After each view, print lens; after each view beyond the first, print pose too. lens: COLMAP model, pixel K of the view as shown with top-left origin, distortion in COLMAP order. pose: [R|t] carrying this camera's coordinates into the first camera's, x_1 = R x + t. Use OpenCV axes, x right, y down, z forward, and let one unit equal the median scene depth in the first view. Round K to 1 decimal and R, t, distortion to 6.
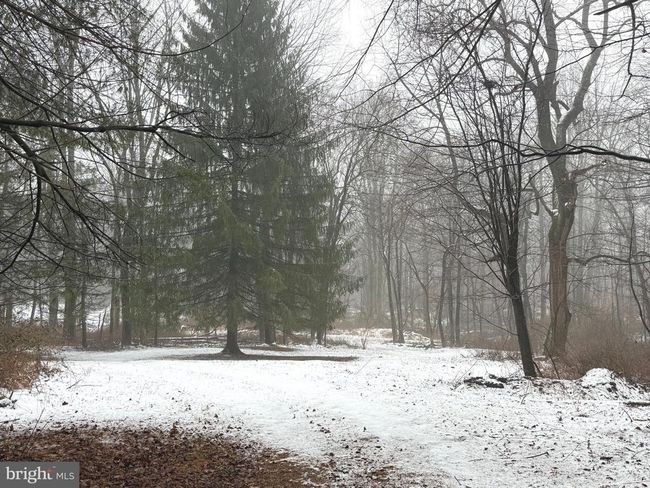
lens RADIAL K [[627.5, 0, 325.0], [0, 627.5, 247.6], [0, 0, 1]] dist [0.154887, -0.328885]
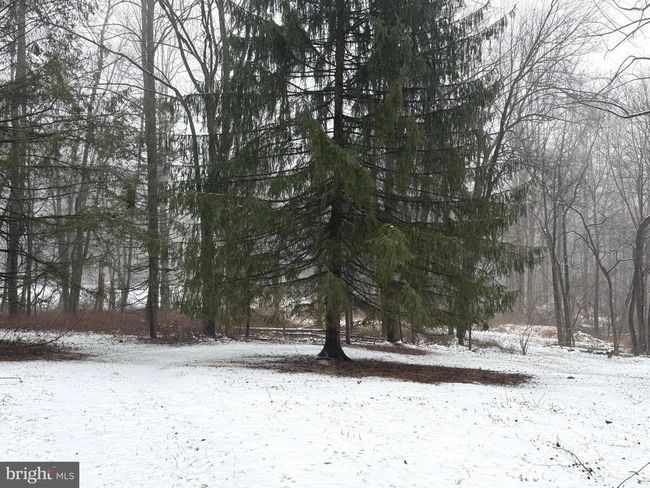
lens RADIAL K [[627.5, 0, 325.0], [0, 627.5, 247.6], [0, 0, 1]] dist [0.154887, -0.328885]
pose [[0.977815, 0.010045, -0.209229, -0.016536], [-0.006626, 0.999833, 0.017036, 0.038900], [0.209365, -0.015271, 0.977718, 0.349175]]
